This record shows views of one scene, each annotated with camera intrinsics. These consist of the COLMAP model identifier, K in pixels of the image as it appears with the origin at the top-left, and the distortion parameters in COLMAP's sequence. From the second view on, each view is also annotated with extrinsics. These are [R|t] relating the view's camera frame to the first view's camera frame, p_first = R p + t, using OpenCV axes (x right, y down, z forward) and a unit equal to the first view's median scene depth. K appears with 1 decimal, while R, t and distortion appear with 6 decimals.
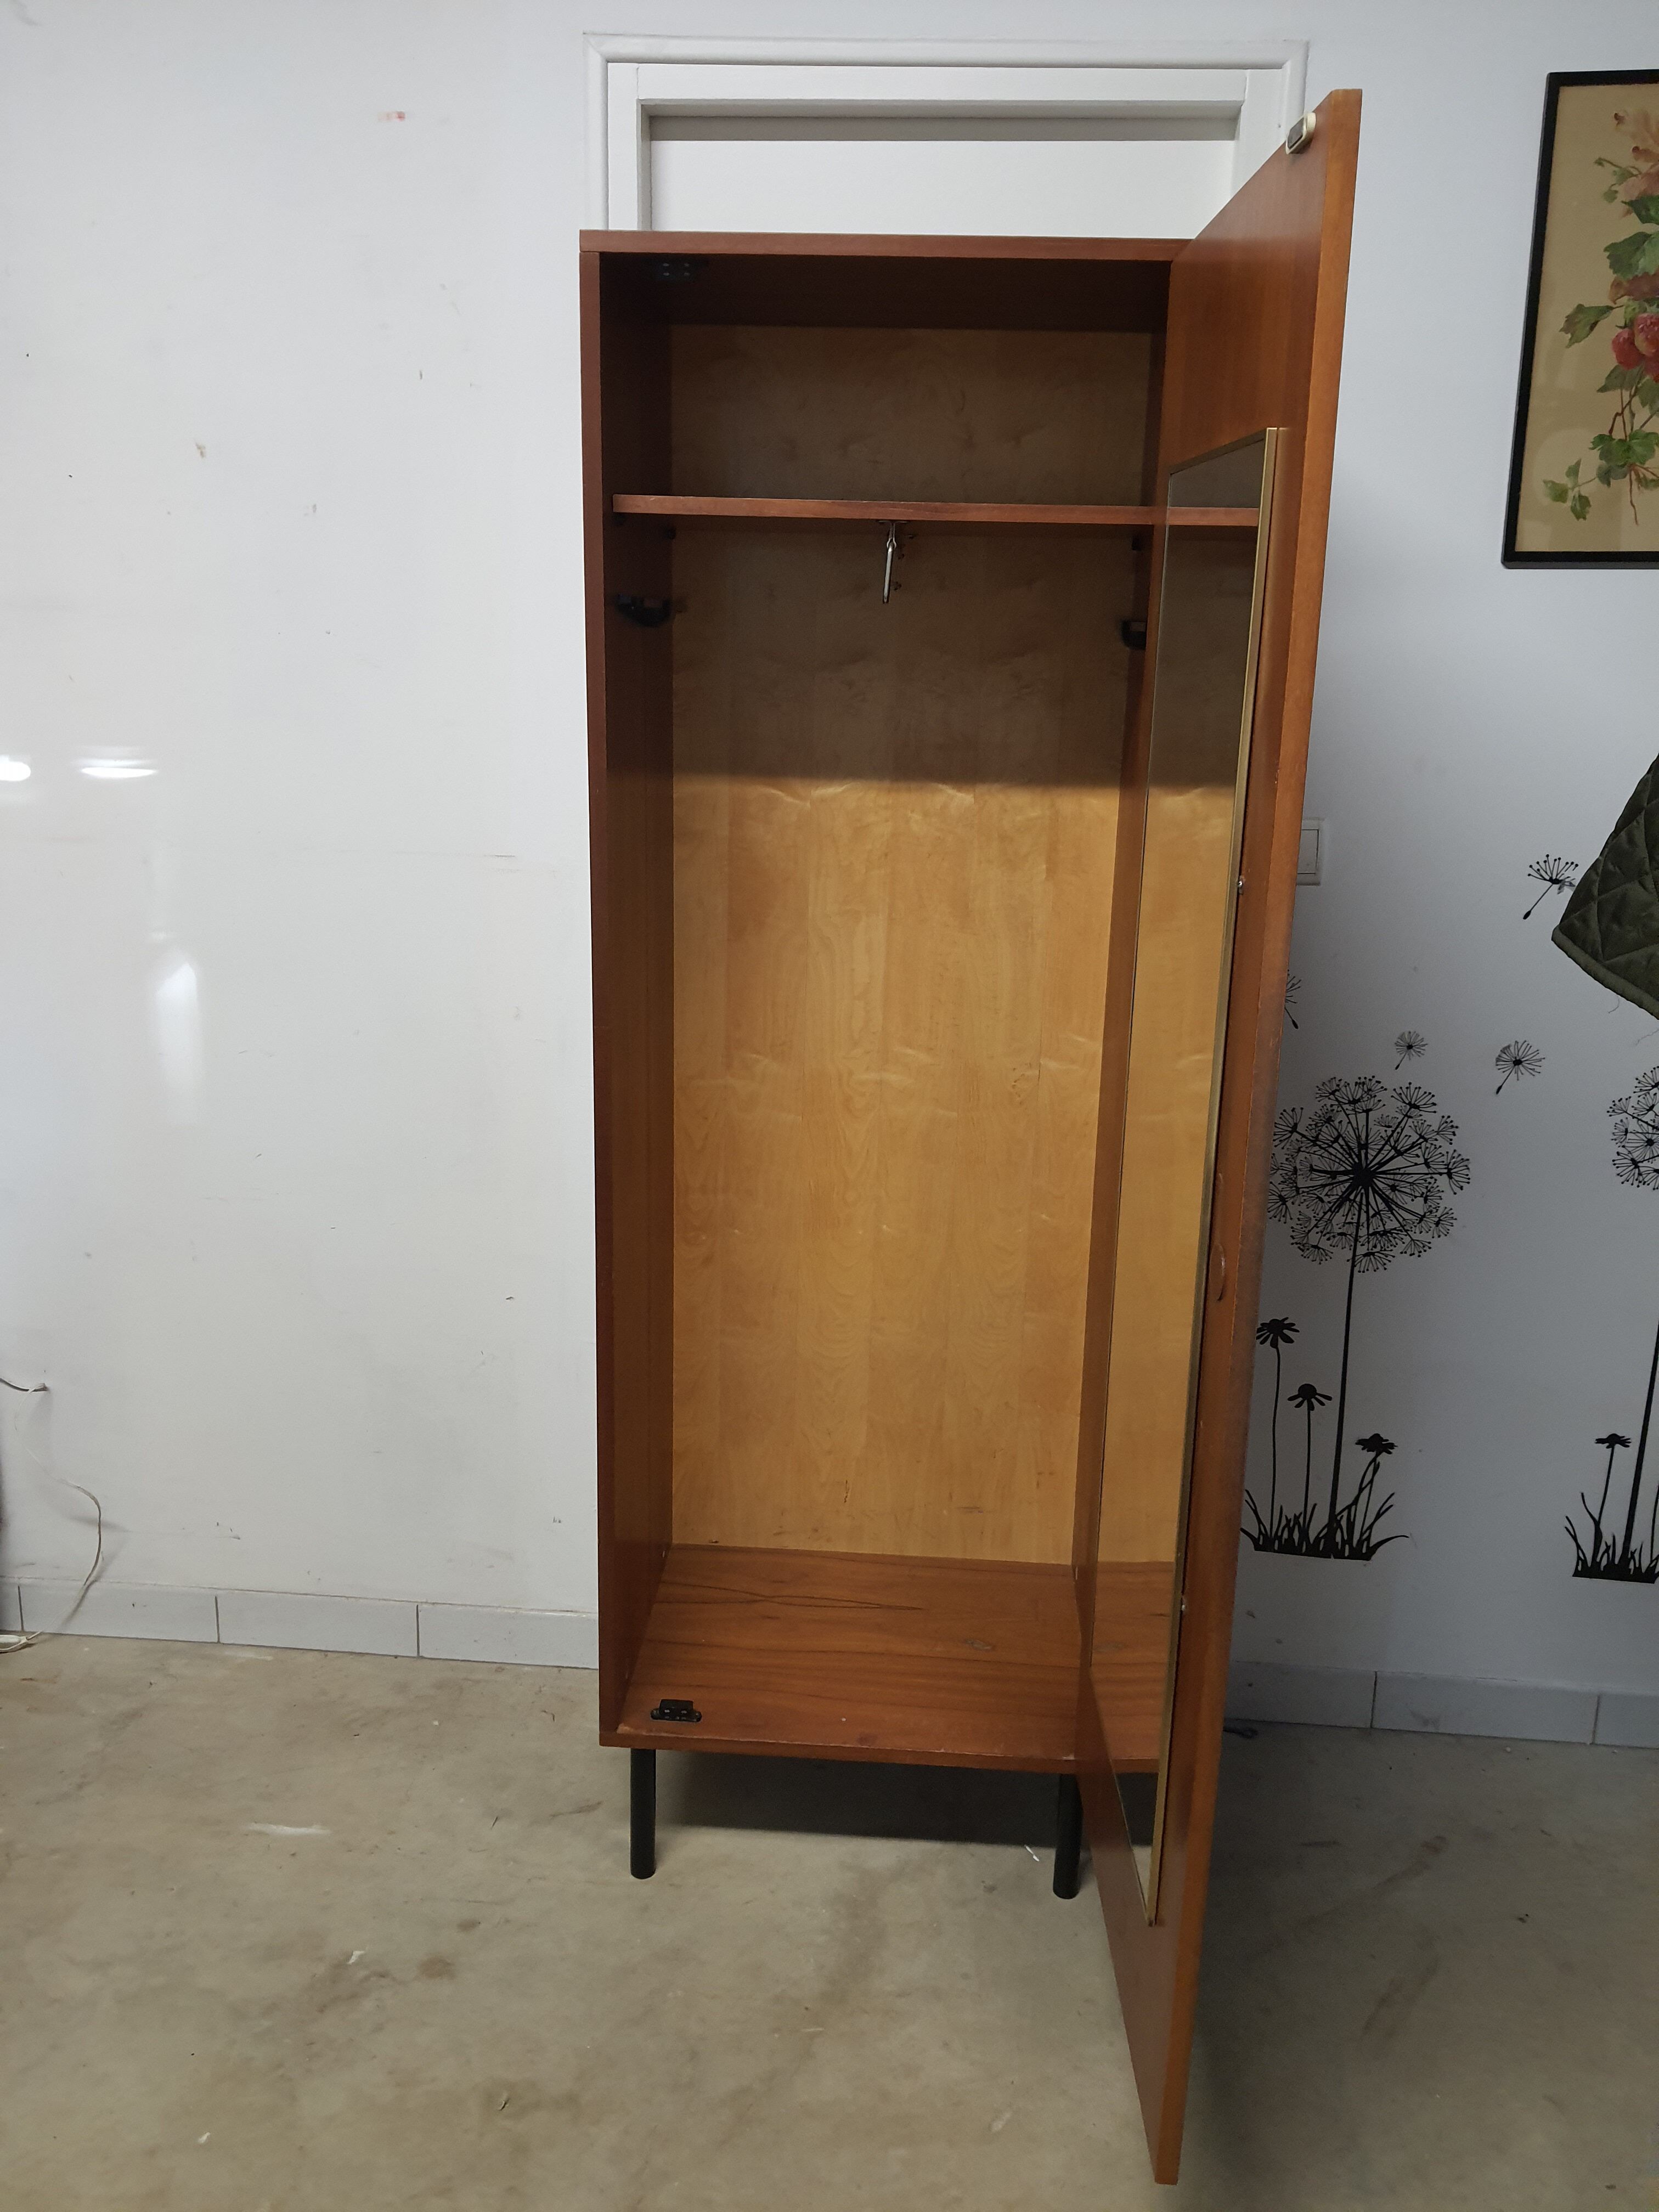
lens RADIAL K [[1678.7, 0, 846.7], [0, 1678.7, 1038.6], [0, 0, 1]] dist [0.082323, -0.099302]
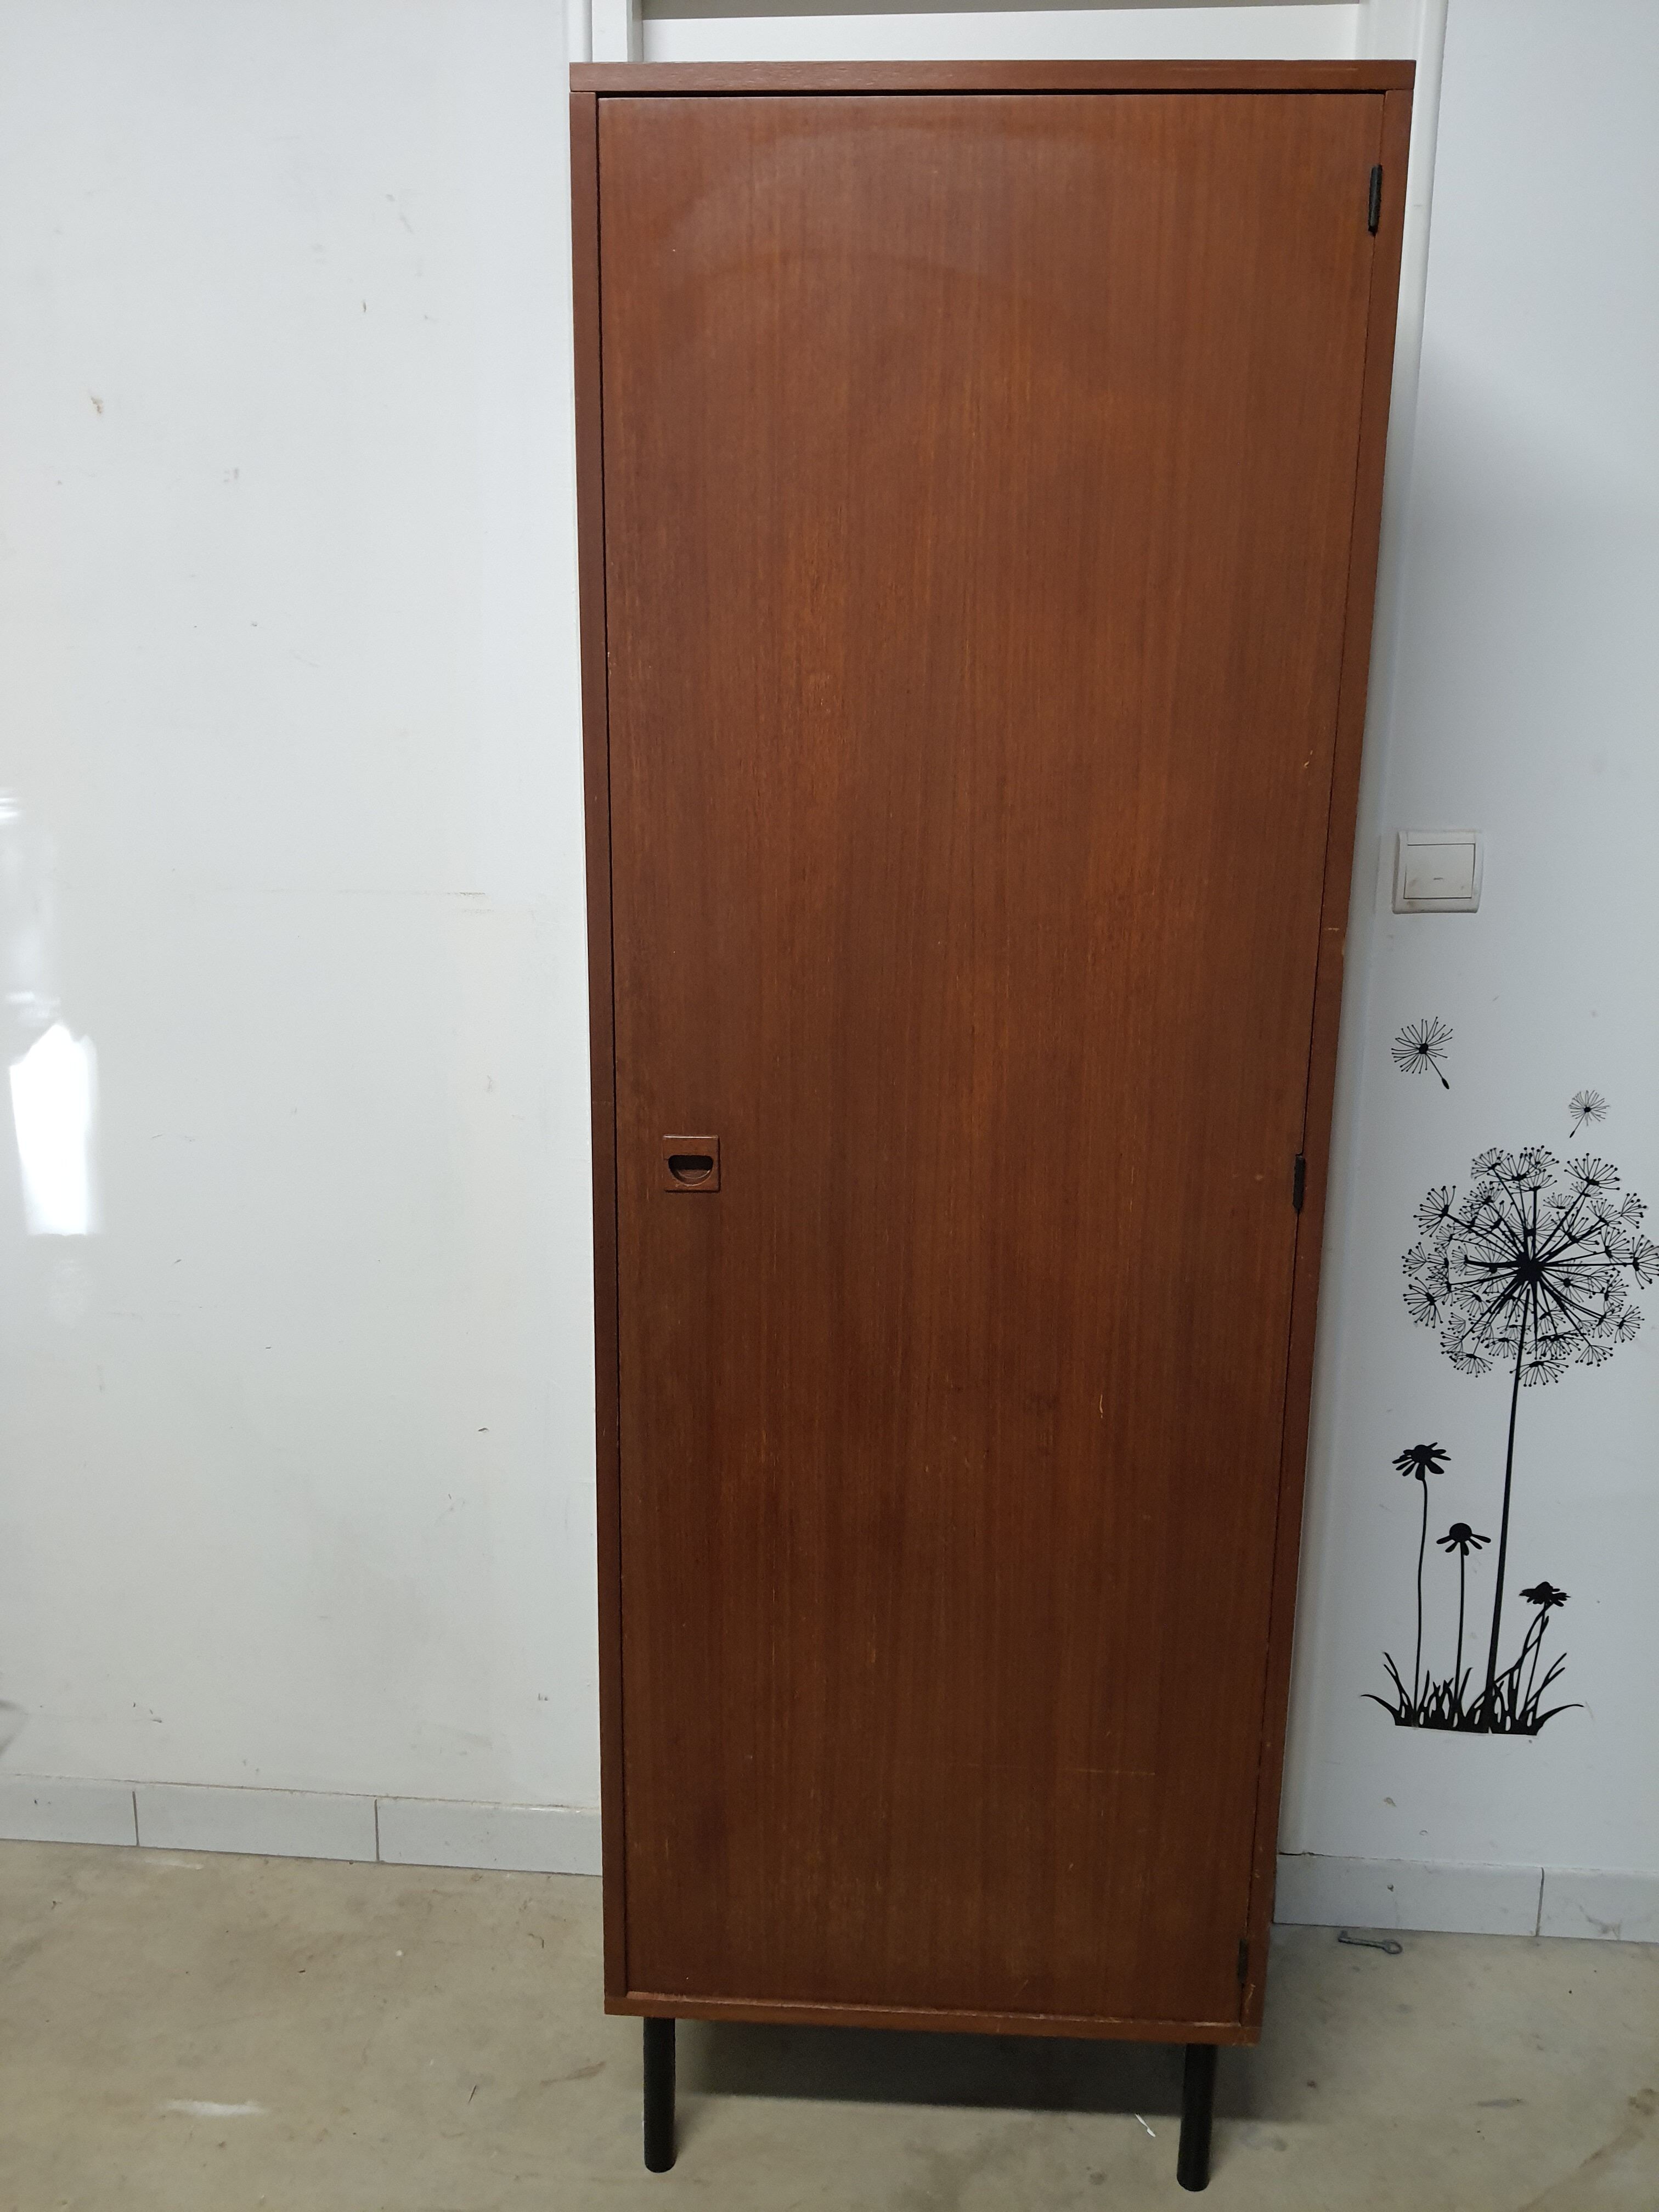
lens RADIAL K [[1733.8, 0, 827.8], [0, 1733.8, 1059.5], [0, 0, 1]] dist [0.014761, -0.002353]
pose [[0.999878, -0.015035, 0.004124, -0.034388], [0.015120, 0.999658, -0.021339, -0.006617], [-0.003802, 0.021399, 0.999764, 0.161697]]
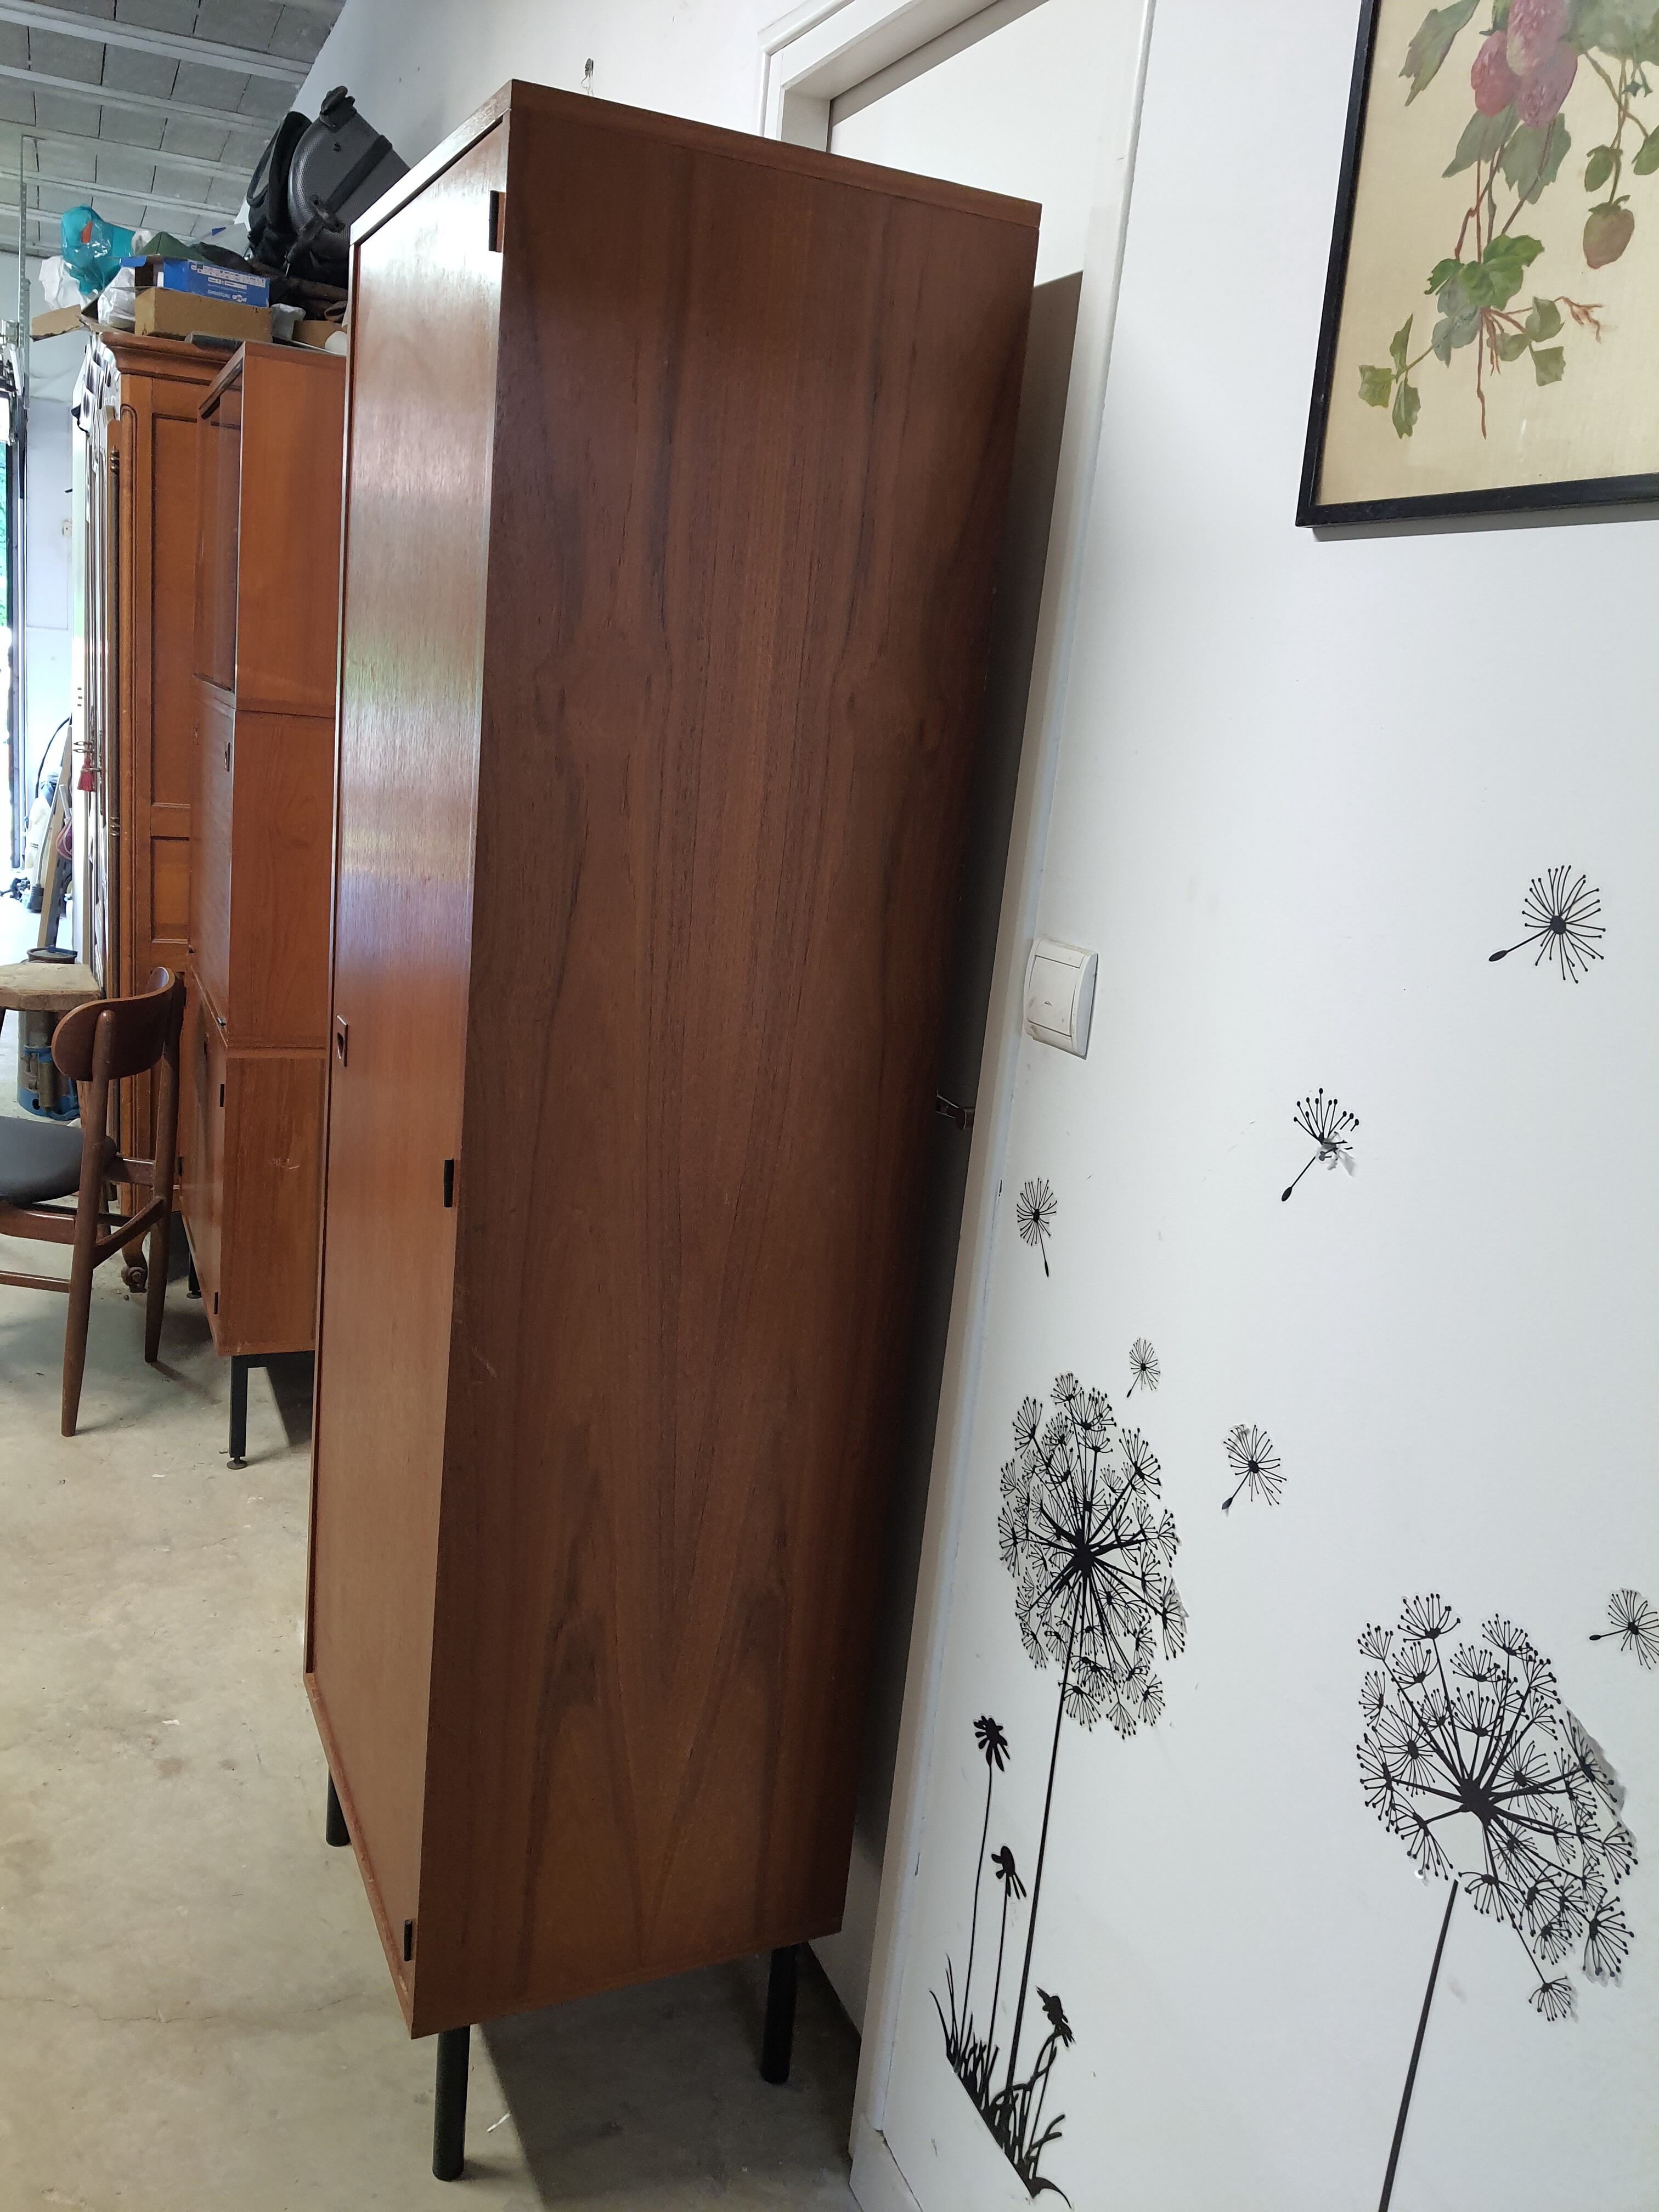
lens RADIAL K [[1698.5, 0, 833.8], [0, 1698.5, 1058.0], [0, 0, 1]] dist [0.078246, -0.122103]
pose [[0.493656, 0.217483, -0.842024, 0.731772], [-0.288040, 0.954465, 0.077655, -0.108301], [0.820571, 0.204202, 0.533821, 0.565719]]
